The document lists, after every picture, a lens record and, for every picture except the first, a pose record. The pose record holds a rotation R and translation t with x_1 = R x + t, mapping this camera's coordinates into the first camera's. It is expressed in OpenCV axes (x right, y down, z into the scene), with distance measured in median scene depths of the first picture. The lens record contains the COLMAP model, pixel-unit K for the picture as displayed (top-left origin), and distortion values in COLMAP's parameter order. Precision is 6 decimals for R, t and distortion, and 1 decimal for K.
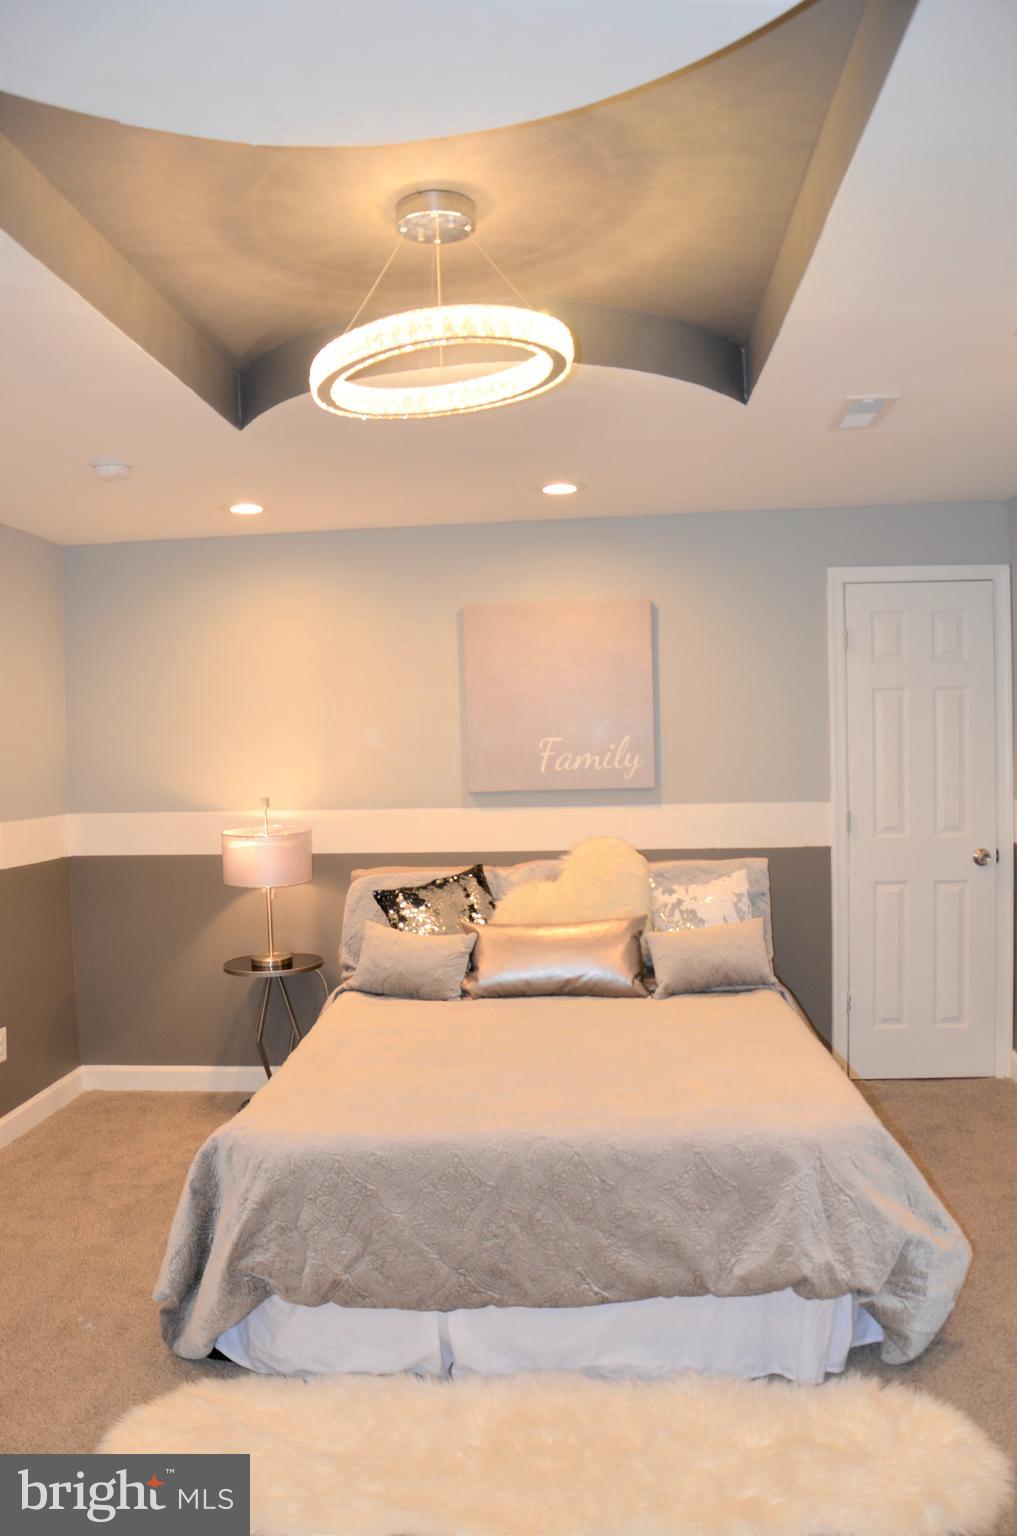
lens RADIAL K [[1190.6, 0, 529.9], [0, 1190.6, 802.3], [0, 0, 1]] dist [-0.145599, 0.085512]
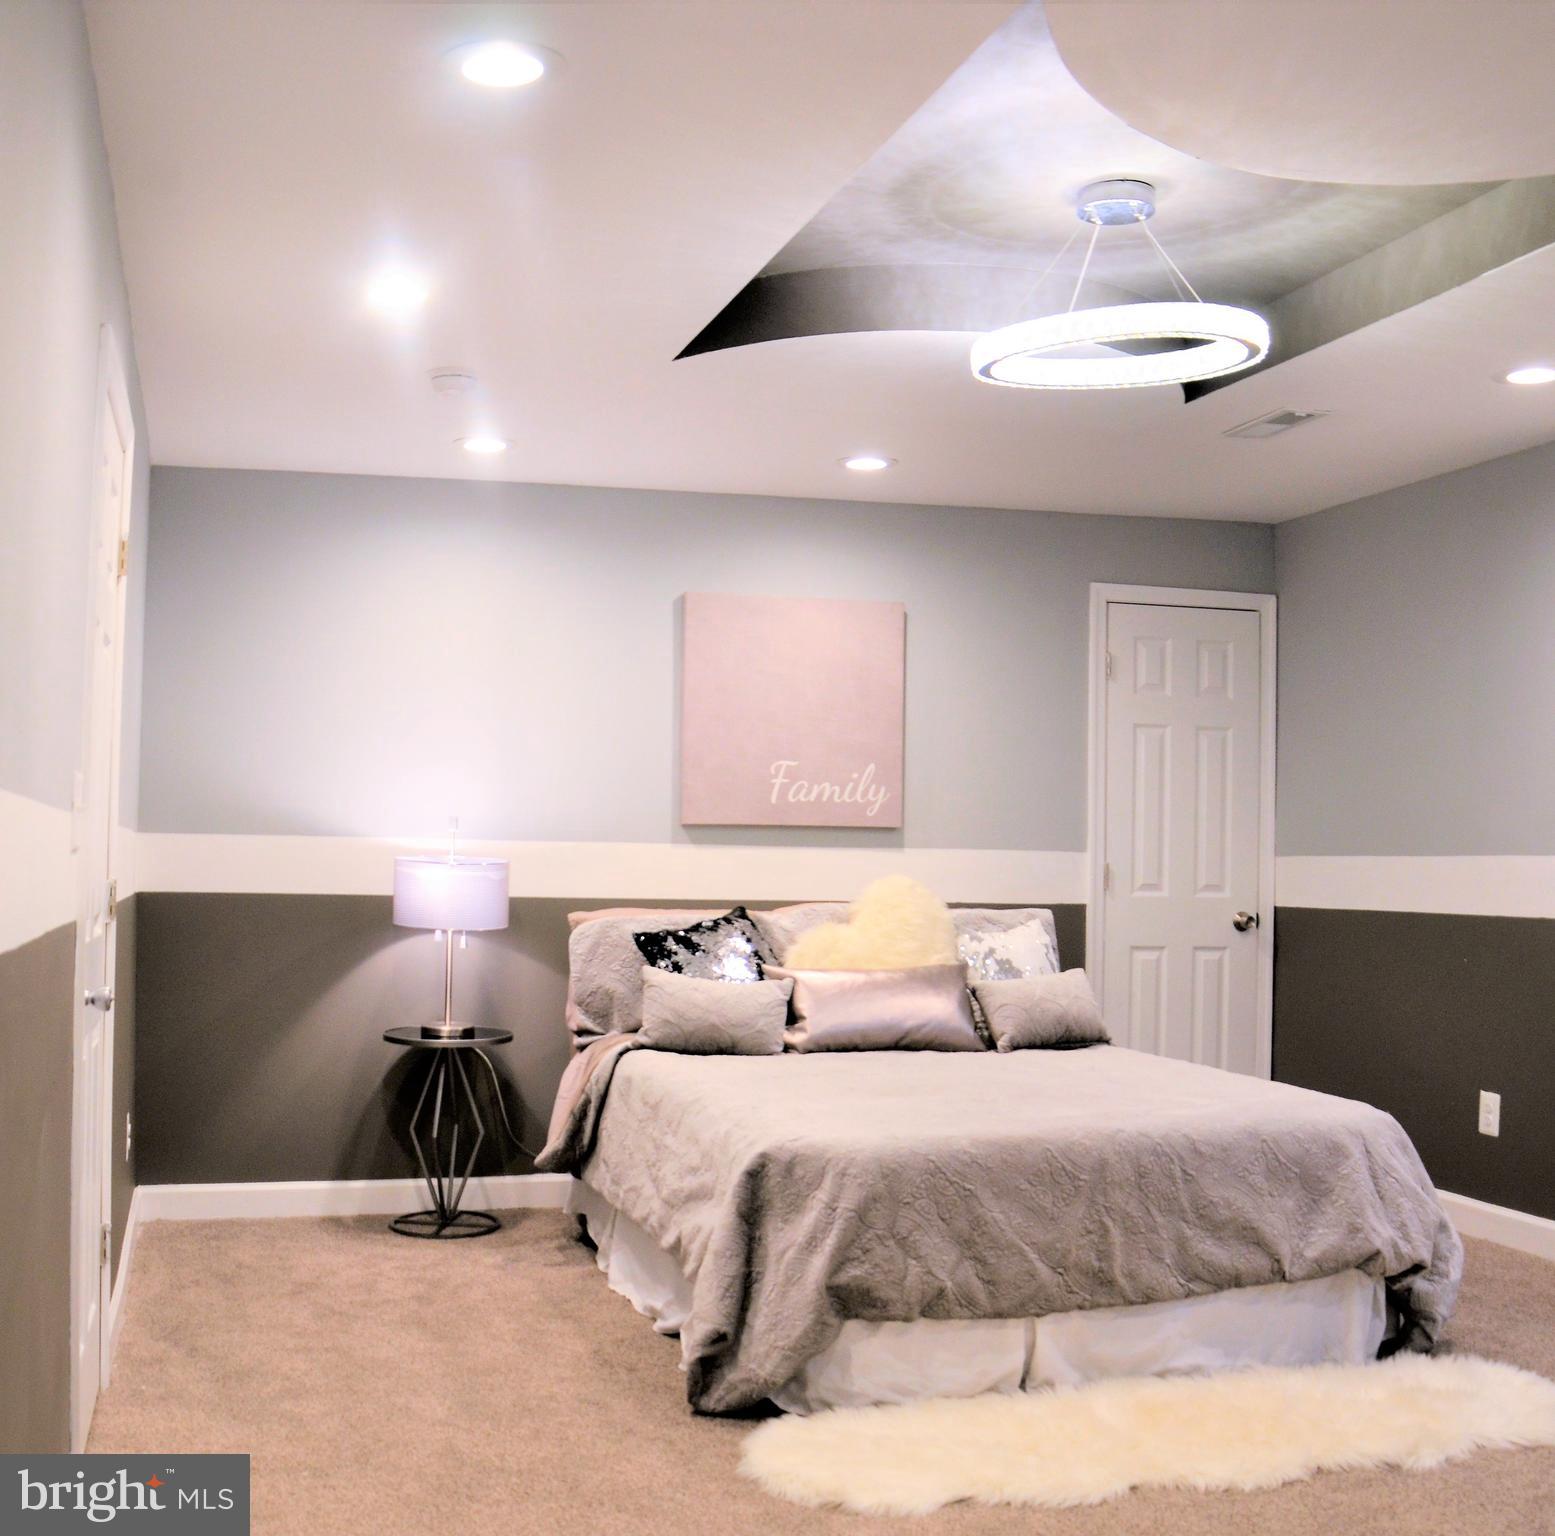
lens RADIAL K [[1853.8, 0, 716.5], [0, 1853.8, 805.4], [0, 0, 1]] dist [-0.122816, 0.000000]
pose [[0.947745, 0.046472, 0.315625, -0.526495], [-0.023751, 0.996866, -0.075457, 0.090417], [-0.318143, 0.064018, 0.945879, -0.232207]]
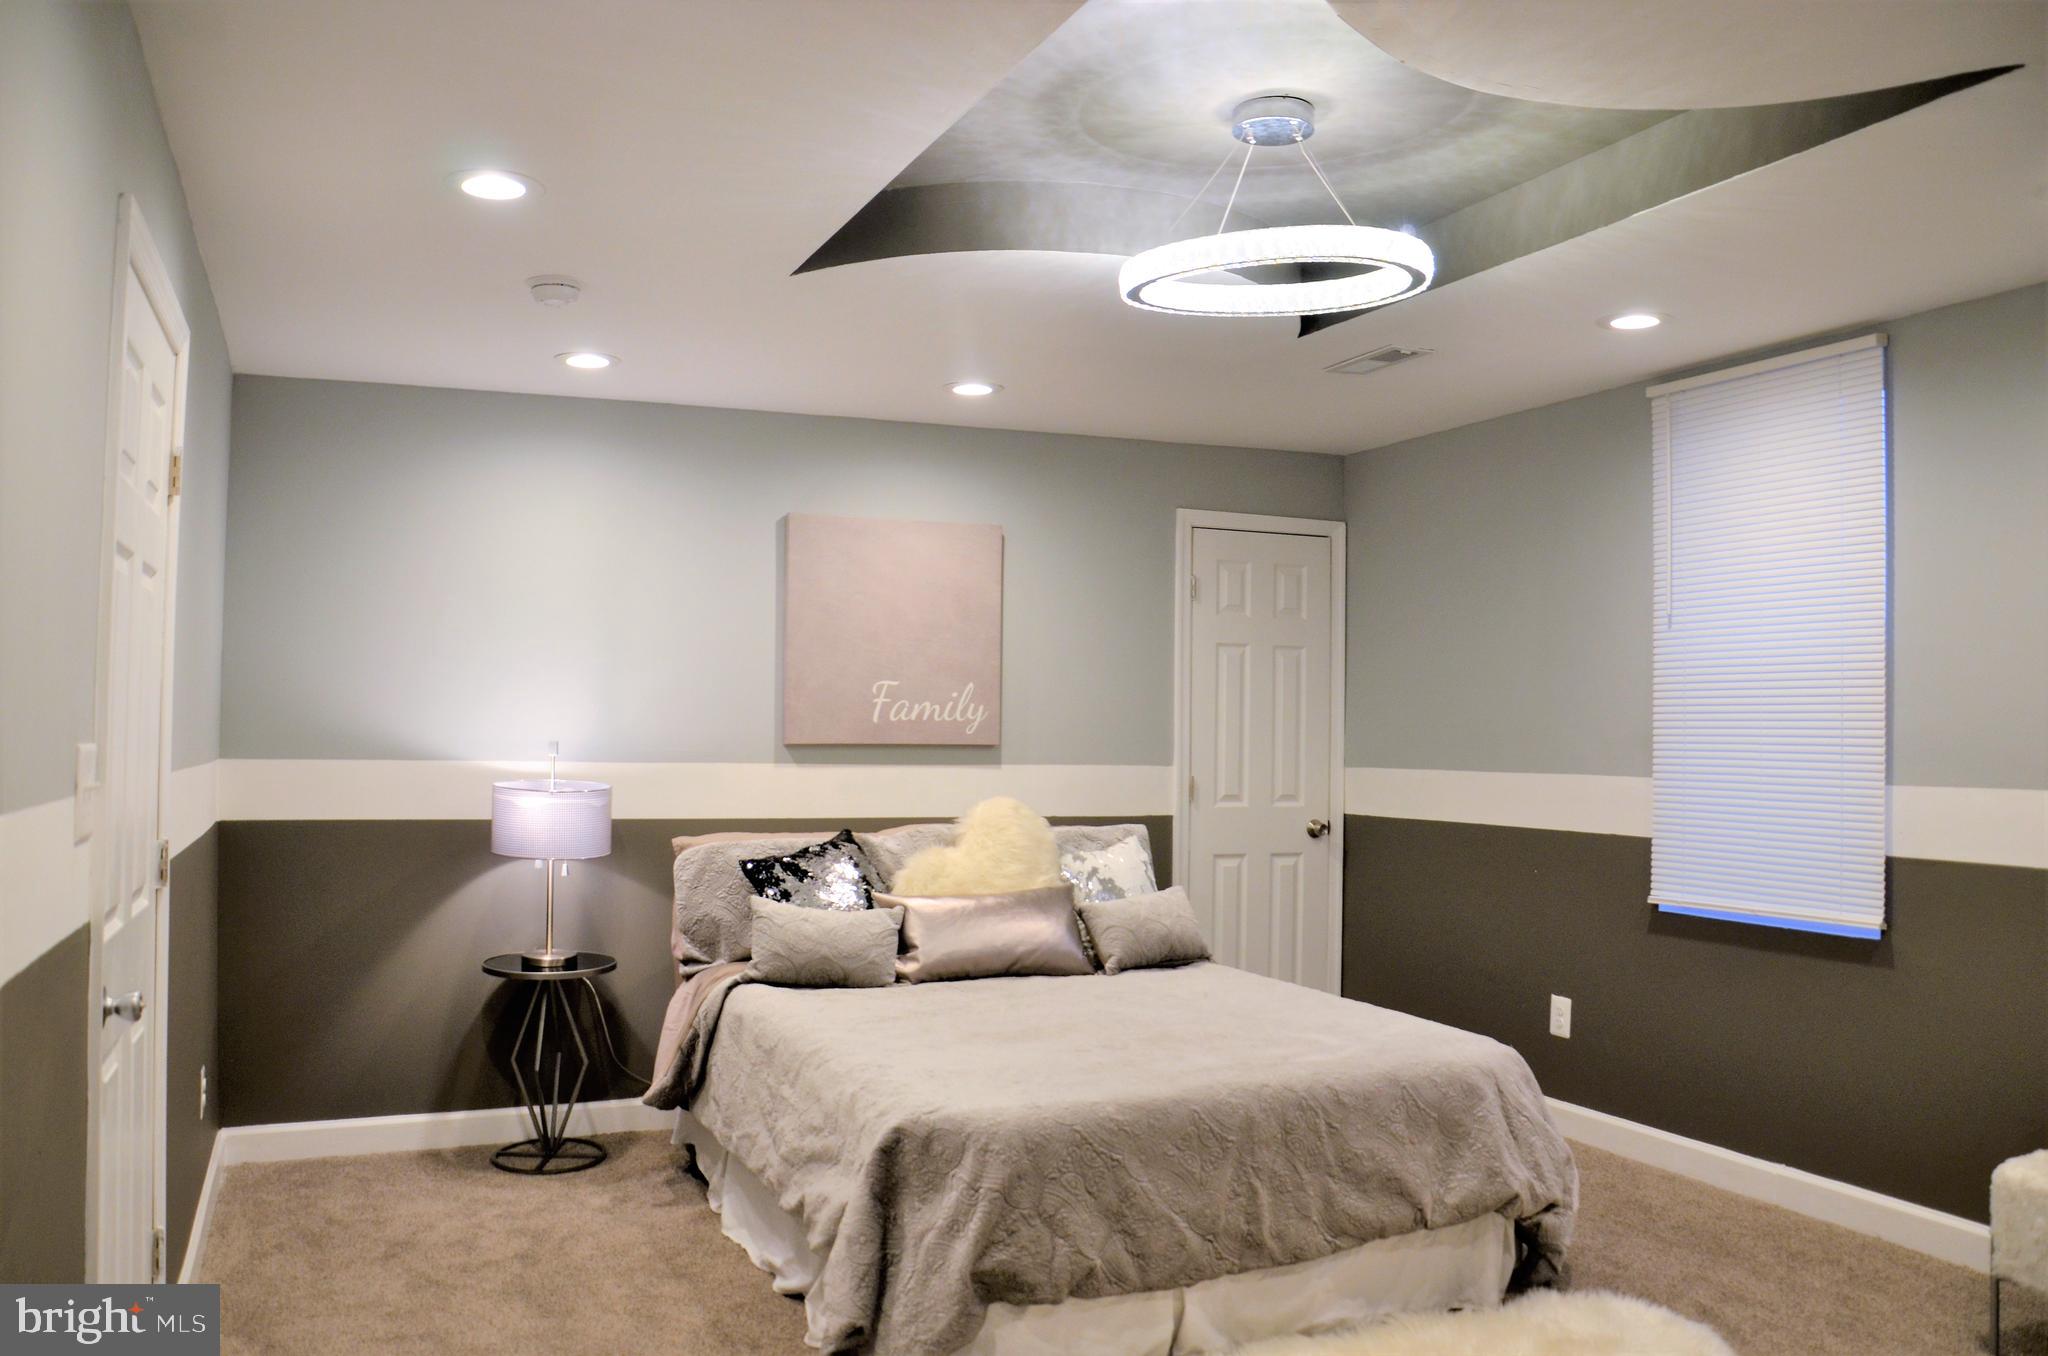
lens RADIAL K [[1587.4, 0, 1044.5], [0, 1587.4, 695.0], [0, 0, 1]] dist [-0.145599, 0.085512]
pose [[0.884050, 0.043939, 0.465322, -0.491568], [-0.011873, 0.997361, -0.071620, 0.041382], [-0.467241, 0.057791, 0.882239, -0.033335]]
